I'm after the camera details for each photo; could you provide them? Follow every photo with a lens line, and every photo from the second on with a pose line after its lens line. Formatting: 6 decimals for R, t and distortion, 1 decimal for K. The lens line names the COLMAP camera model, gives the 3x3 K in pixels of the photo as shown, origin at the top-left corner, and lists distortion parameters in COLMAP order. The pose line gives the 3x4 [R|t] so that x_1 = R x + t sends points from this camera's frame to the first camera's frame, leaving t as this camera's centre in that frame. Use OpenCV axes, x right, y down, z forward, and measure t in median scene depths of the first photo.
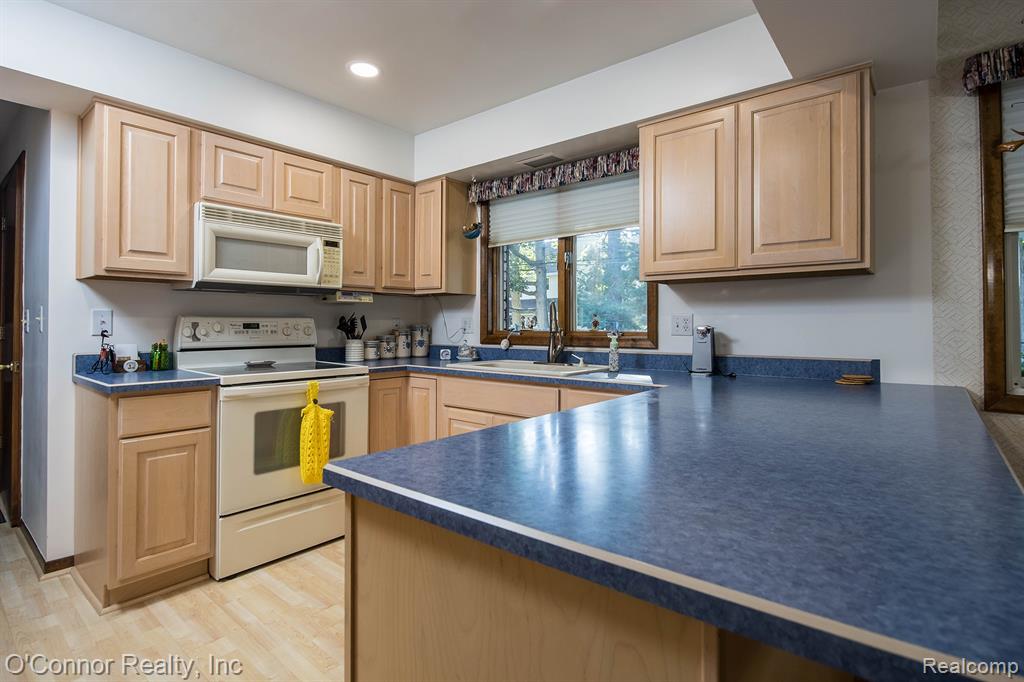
lens RADIAL K [[498.8, 0, 508.8], [0, 498.8, 321.3], [0, 0, 1]] dist [-0.007533, 0.000488]
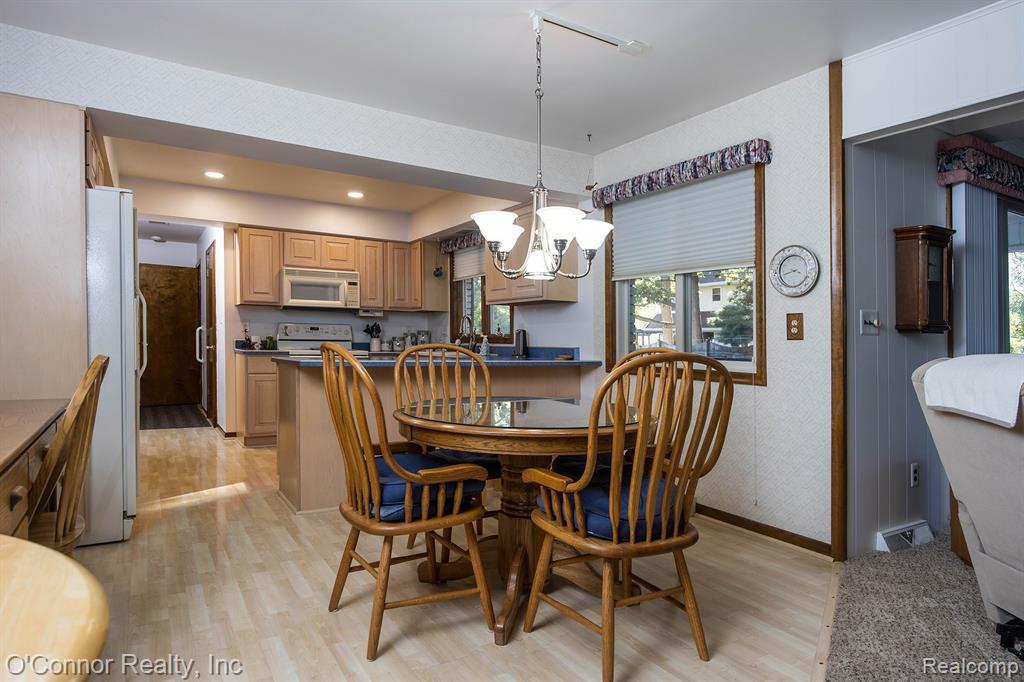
lens RADIAL K [[600.8, 0, 514.9], [0, 600.8, 360.9], [0, 0, 1]] dist [-0.002009, -0.001579]
pose [[0.946681, 0.025979, -0.321124, 0.911174], [-0.015002, 0.999217, 0.036610, 0.035630], [0.321824, -0.029840, 0.946329, -0.882758]]
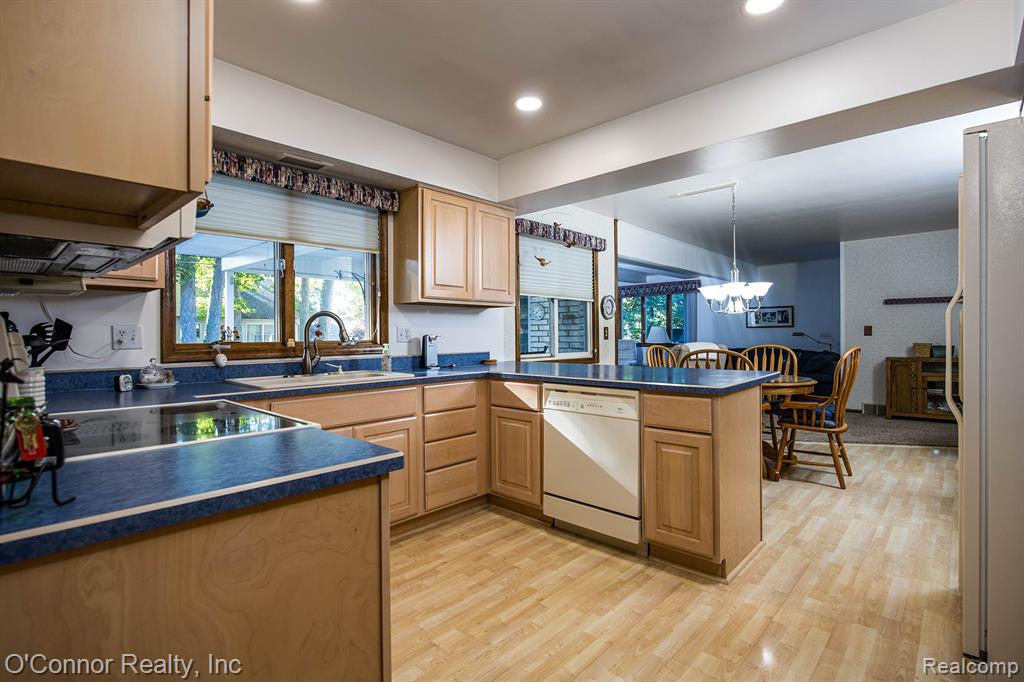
lens RADIAL K [[496.9, 0, 509.3], [0, 496.9, 333.4], [0, 0, 1]] dist [-0.004245, -0.000961]
pose [[0.053132, 0.000532, 0.998587, -0.863375], [0.004423, 0.999990, -0.000768, 0.006522], [-0.998578, 0.004457, 0.053129, 0.562443]]
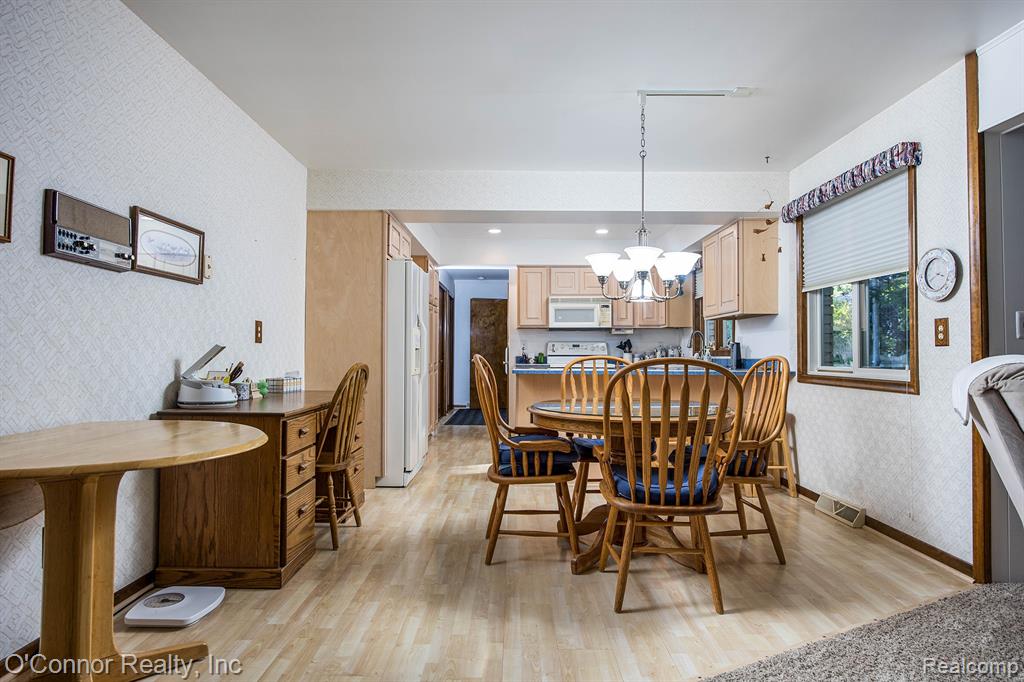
lens RADIAL K [[600.8, 0, 514.9], [0, 600.8, 360.9], [0, 0, 1]] dist [-0.002009, -0.001579]
pose [[0.638408, 0.009165, -0.769643, 1.361158], [0.001209, 0.999916, 0.012910, 0.040836], [0.769697, -0.009172, 0.638344, -0.915516]]
